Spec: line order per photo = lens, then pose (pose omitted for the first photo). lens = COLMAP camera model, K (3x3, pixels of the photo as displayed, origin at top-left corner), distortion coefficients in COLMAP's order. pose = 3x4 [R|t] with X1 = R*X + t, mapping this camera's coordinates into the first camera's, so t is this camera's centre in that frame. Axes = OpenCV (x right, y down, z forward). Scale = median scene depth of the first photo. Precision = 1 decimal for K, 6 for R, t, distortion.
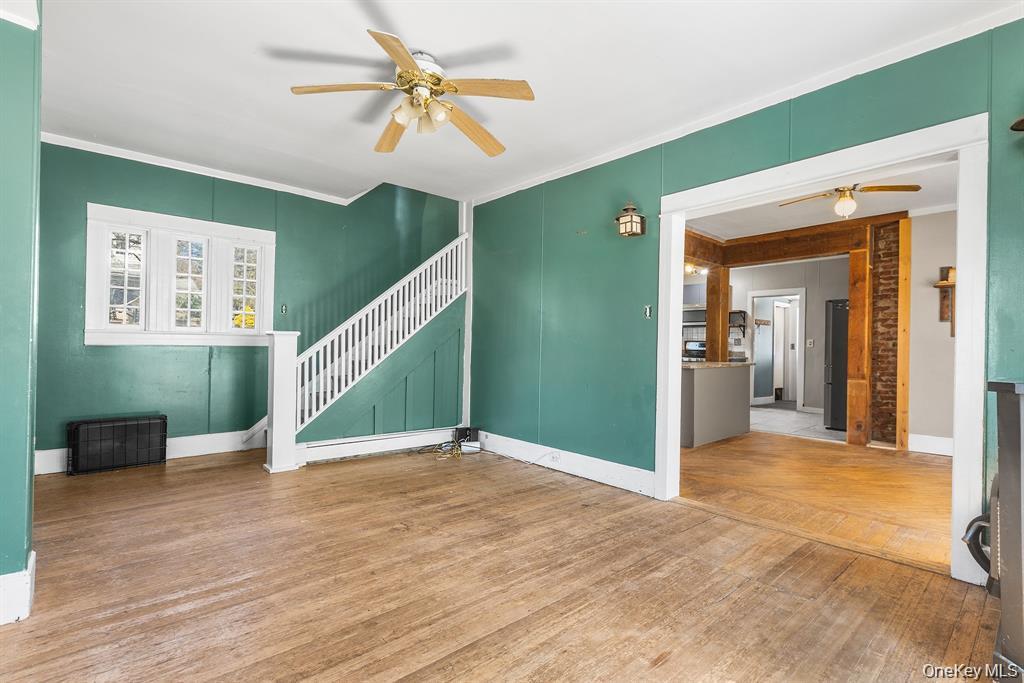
lens RADIAL K [[470.2, 0, 522.5], [0, 470.2, 341.6], [0, 0, 1]] dist [-0.001686, 0.000298]
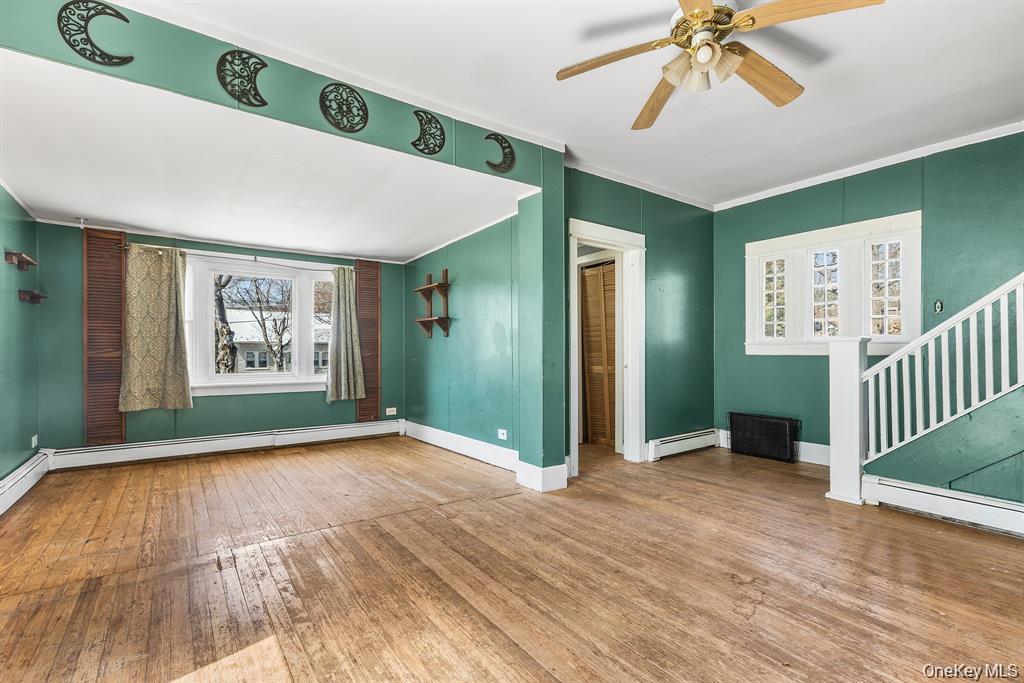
lens RADIAL K [[470.2, 0, 509.4], [0, 470.2, 347.1], [0, 0, 1]] dist [-0.001686, 0.000298]
pose [[-0.114945, -0.022299, -0.993122, 0.569982], [0.004999, 0.999722, -0.023026, 0.018584], [0.993359, -0.007612, -0.114802, 0.684172]]
